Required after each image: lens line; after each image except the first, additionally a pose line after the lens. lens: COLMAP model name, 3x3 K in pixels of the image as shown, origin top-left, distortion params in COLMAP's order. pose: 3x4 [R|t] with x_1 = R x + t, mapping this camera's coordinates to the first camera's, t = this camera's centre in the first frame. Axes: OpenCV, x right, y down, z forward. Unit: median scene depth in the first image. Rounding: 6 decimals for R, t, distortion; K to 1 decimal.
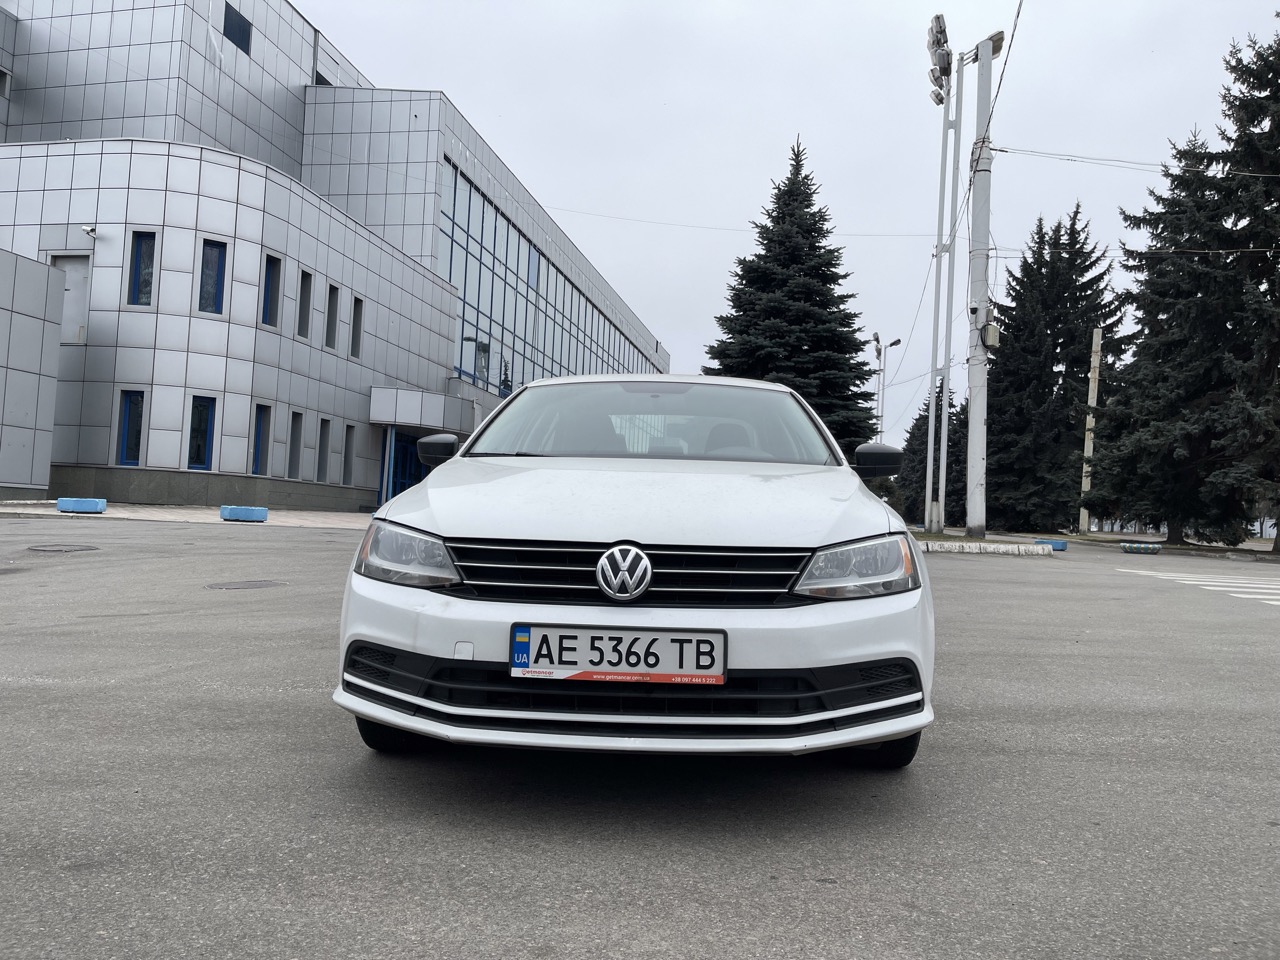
lens RADIAL K [[973.6, 0, 640.0], [0, 973.6, 480.0], [0, 0, 1]] dist [0.078849, -0.107917]
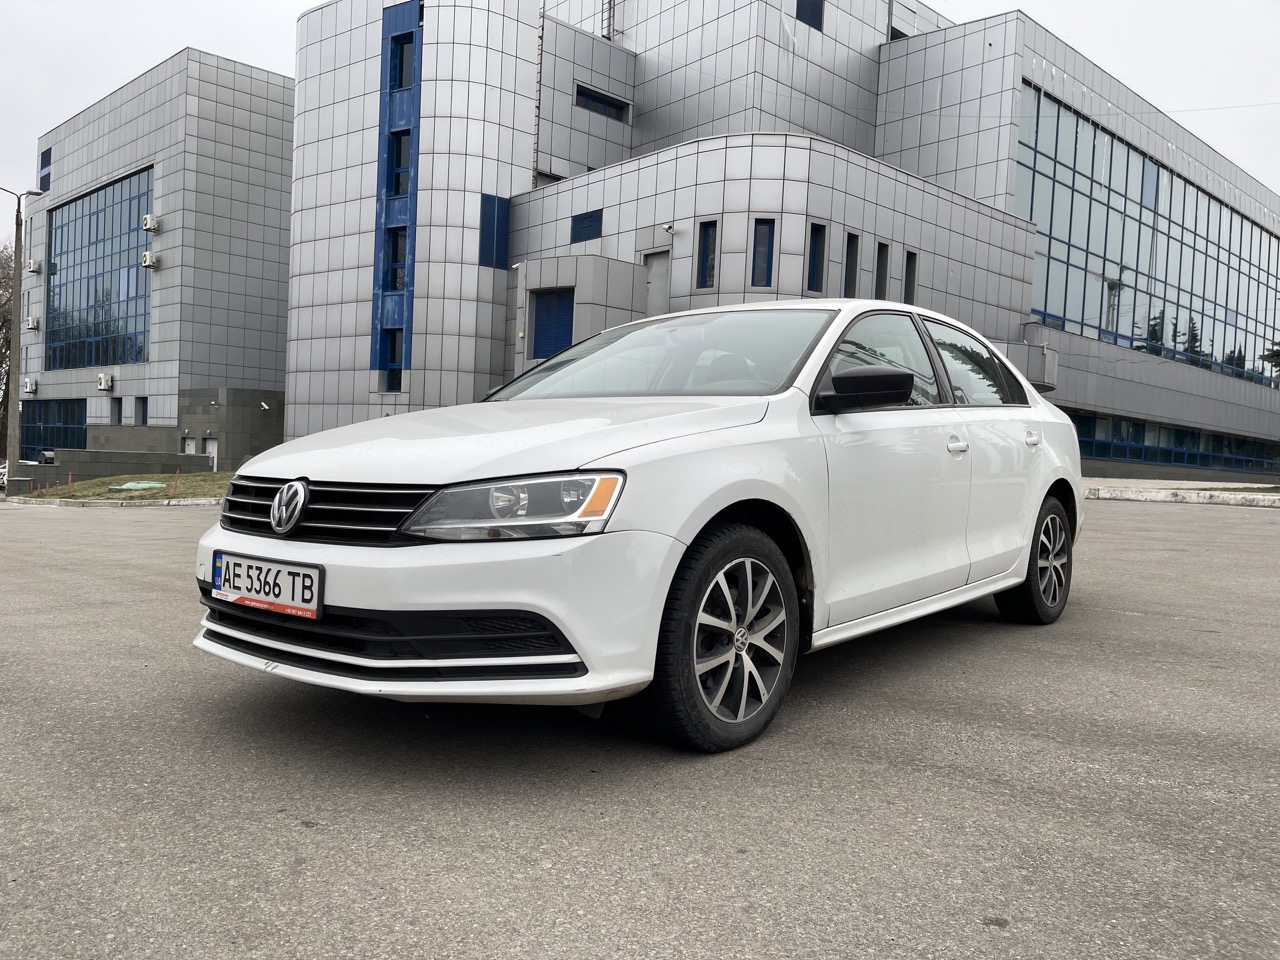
lens RADIAL K [[972.4, 0, 615.8], [0, 972.4, 480.6], [0, 0, 1]] dist [0.082650, -0.105448]
pose [[0.790634, 0.001569, -0.612287, 0.124167], [0.023787, 0.999163, 0.033276, 0.005439], [0.611827, -0.040874, 0.789935, 0.052774]]
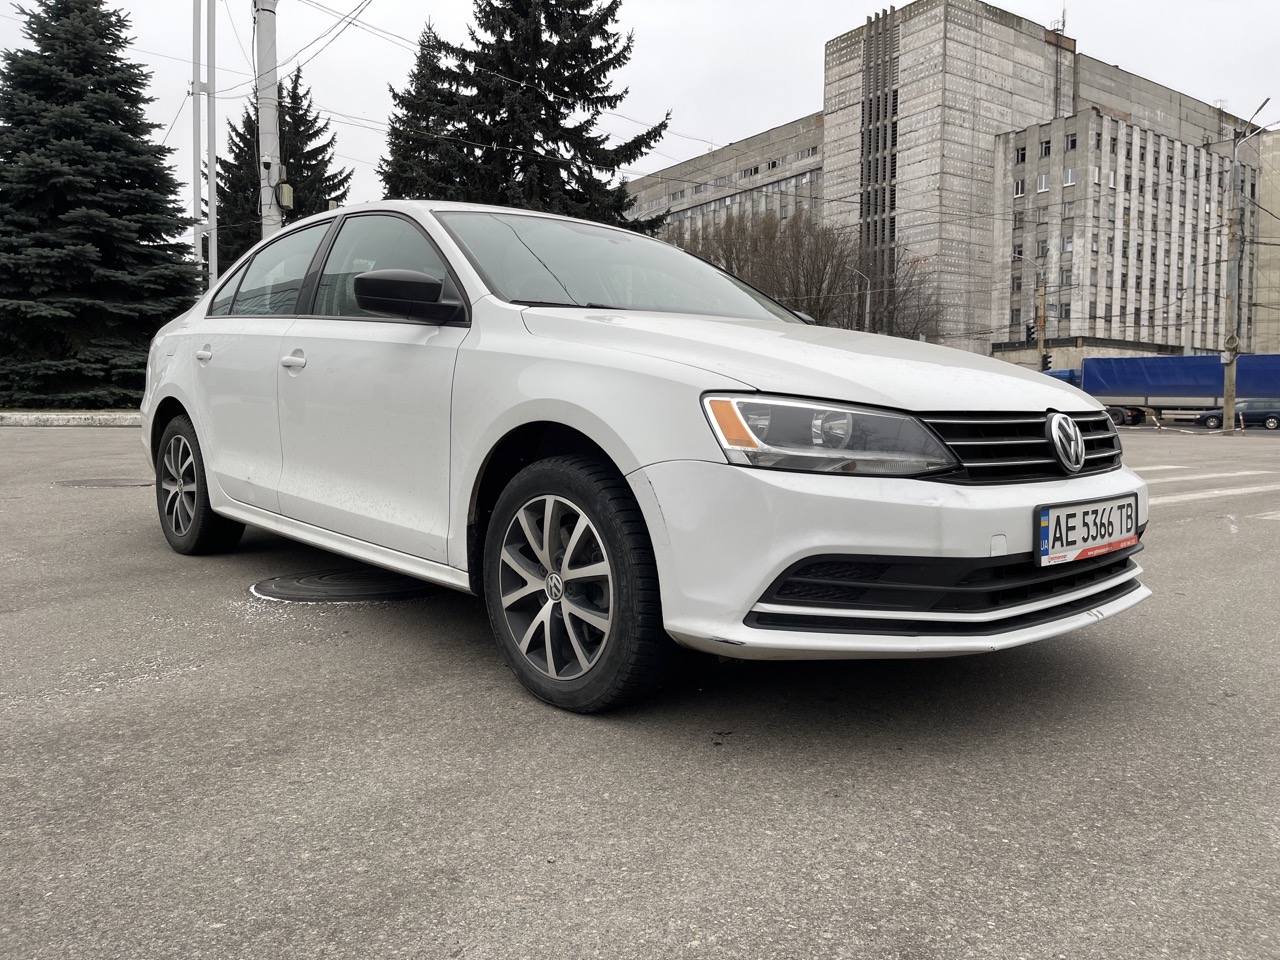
lens RADIAL K [[972.5, 0, 641.5], [0, 972.5, 467.7], [0, 0, 1]] dist [0.081389, -0.117236]
pose [[0.688181, -0.071612, 0.721996, -0.134155], [-0.015322, 0.993461, 0.113142, 0.002576], [-0.725377, -0.088925, 0.682583, 0.089186]]
